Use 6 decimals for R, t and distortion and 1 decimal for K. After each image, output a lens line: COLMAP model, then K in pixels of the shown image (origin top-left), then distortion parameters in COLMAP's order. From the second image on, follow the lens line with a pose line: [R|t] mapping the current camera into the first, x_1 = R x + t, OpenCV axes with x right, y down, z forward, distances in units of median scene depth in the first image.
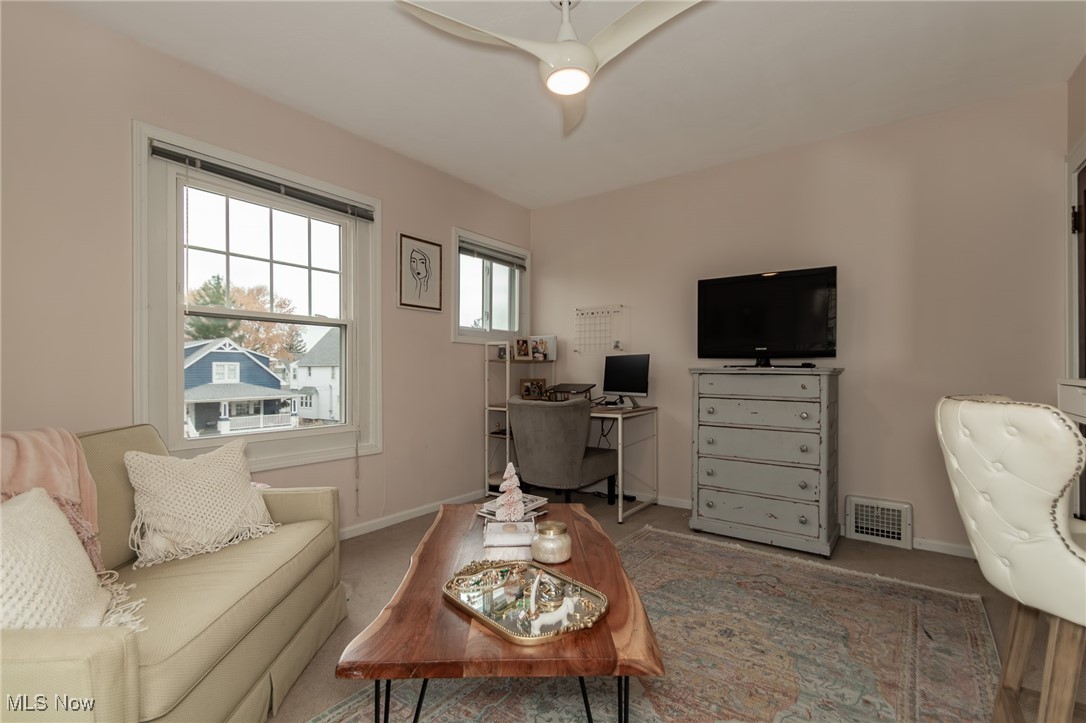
lens RADIAL K [[502.5, 0, 543.6], [0, 502.5, 364.4], [0, 0, 1]] dist [0.010632, -0.001736]
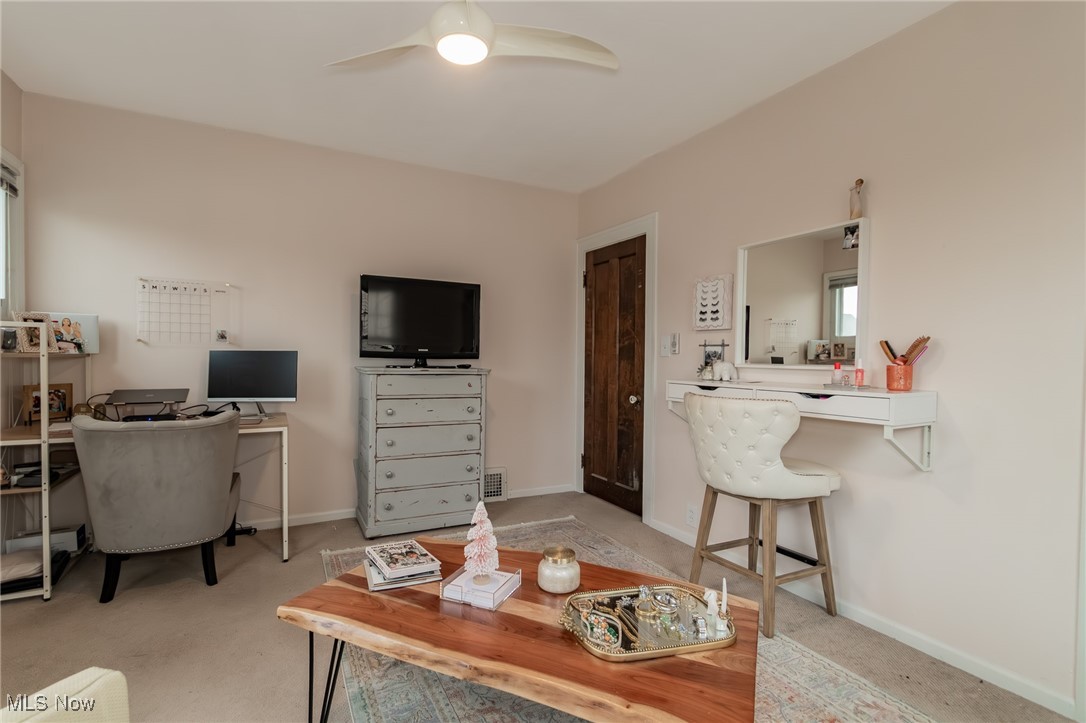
lens RADIAL K [[502.5, 0, 540.6], [0, 502.5, 366.6], [0, 0, 1]] dist [0.010632, -0.001736]
pose [[0.451091, -0.011166, 0.892408, -0.405589], [-0.021923, 0.999481, 0.023587, -0.026464], [-0.892208, -0.030204, 0.450613, 0.292334]]
